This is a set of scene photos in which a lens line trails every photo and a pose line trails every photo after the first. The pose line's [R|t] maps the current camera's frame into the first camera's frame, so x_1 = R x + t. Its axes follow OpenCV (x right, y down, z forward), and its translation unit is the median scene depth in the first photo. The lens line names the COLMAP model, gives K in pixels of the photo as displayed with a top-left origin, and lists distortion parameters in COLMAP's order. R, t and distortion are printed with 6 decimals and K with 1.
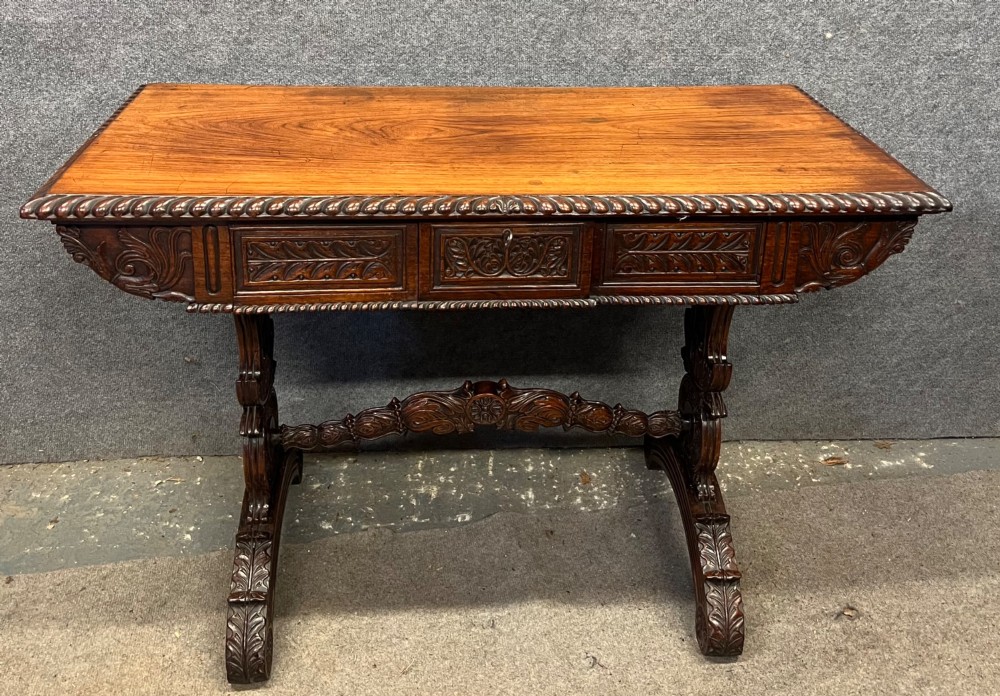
lens RADIAL K [[1036.3, 0, 507.4], [0, 1036.3, 165.3], [0, 0, 1]] dist [0.028421, -0.049977]
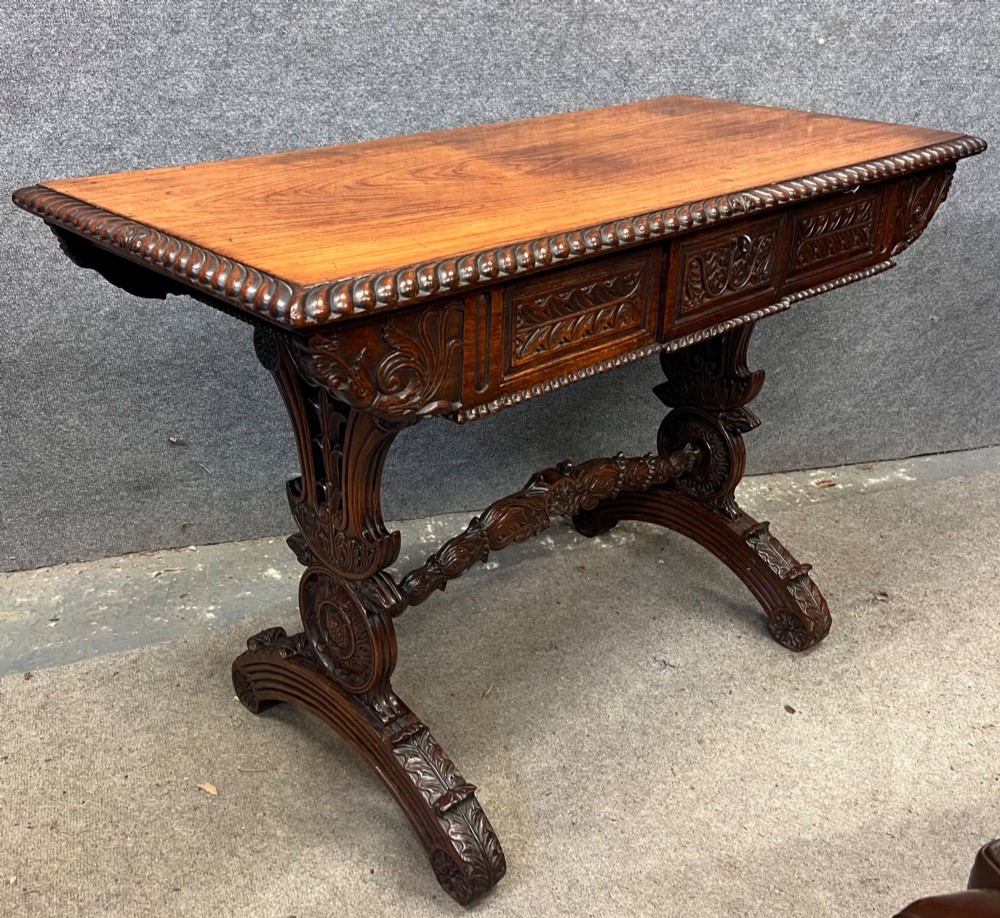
lens RADIAL K [[1095.5, 0, 500.5], [0, 1095.5, 447.3], [0, 0, 1]] dist [0.003624, -0.042543]
pose [[0.981436, -0.096083, 0.165985, -0.213486], [0.079612, 0.991470, 0.103200, 0.135124], [-0.174485, -0.088070, 0.980713, 0.000850]]
